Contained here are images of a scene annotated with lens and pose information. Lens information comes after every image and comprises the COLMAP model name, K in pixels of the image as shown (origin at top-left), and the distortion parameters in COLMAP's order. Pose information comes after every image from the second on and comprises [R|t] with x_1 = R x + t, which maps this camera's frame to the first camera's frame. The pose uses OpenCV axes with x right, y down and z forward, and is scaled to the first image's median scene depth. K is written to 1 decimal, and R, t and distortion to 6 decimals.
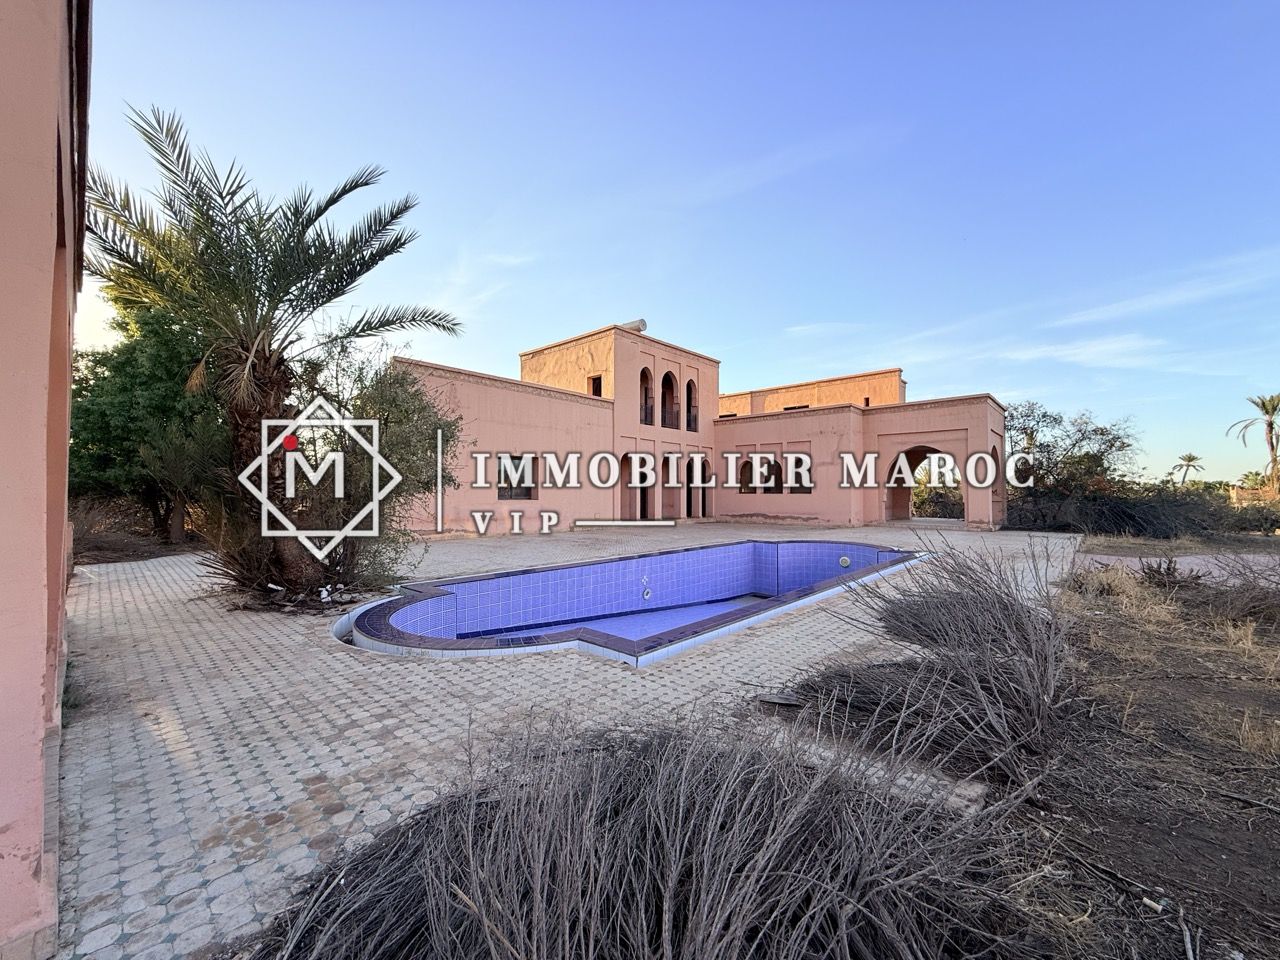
lens RADIAL K [[512.2, 0, 650.2], [0, 512.2, 478.2], [0, 0, 1]] dist [-0.000043, -0.000007]
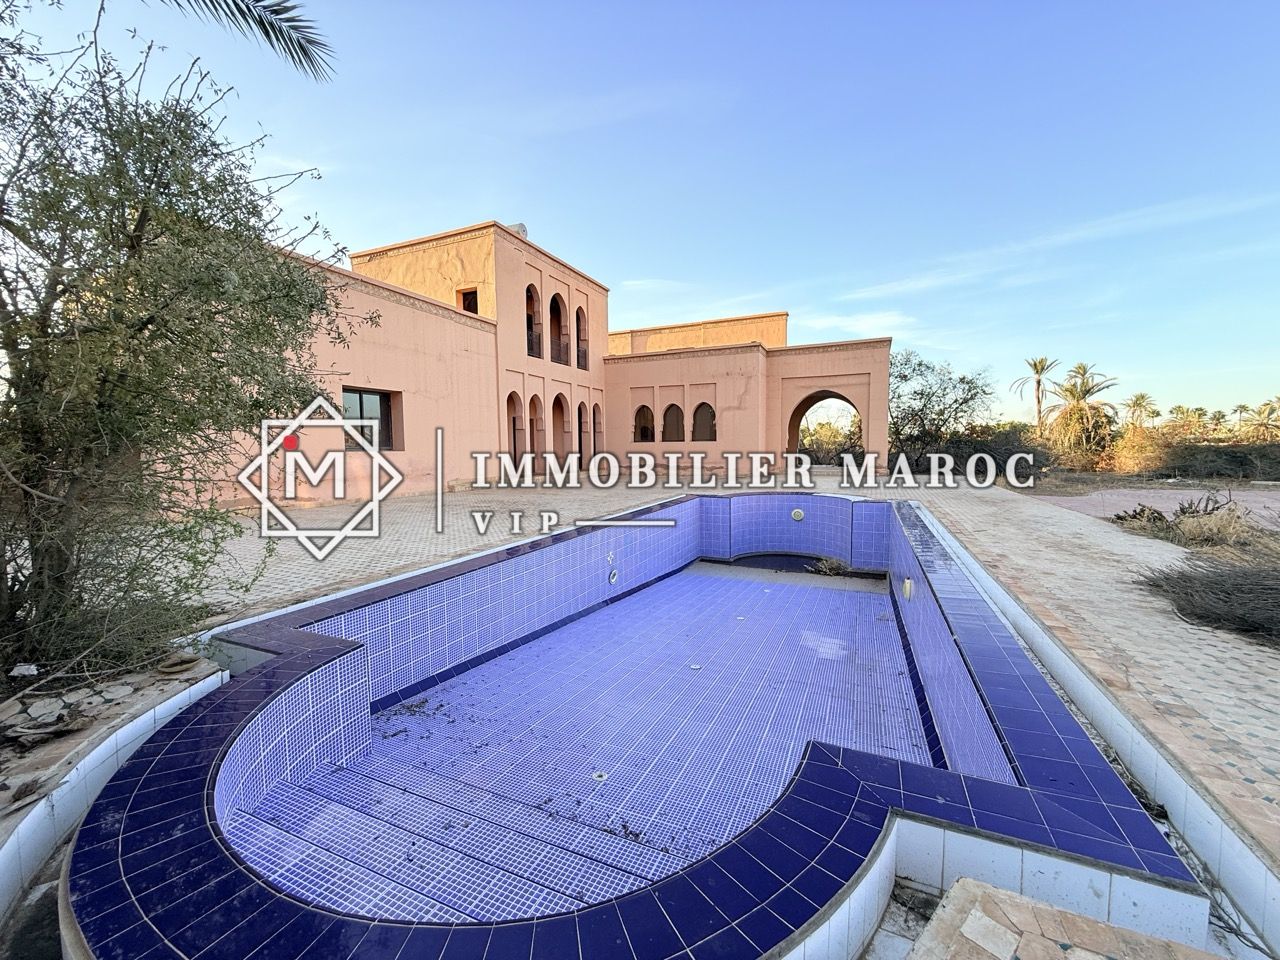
lens RADIAL K [[512.2, 0, 648.0], [0, 512.2, 477.4], [0, 0, 1]] dist [-0.000043, -0.000007]
pose [[0.953022, -0.030660, 0.301344, -0.084742], [0.003239, 0.995839, 0.091077, 0.011531], [-0.302883, -0.085823, 0.949156, 0.157451]]
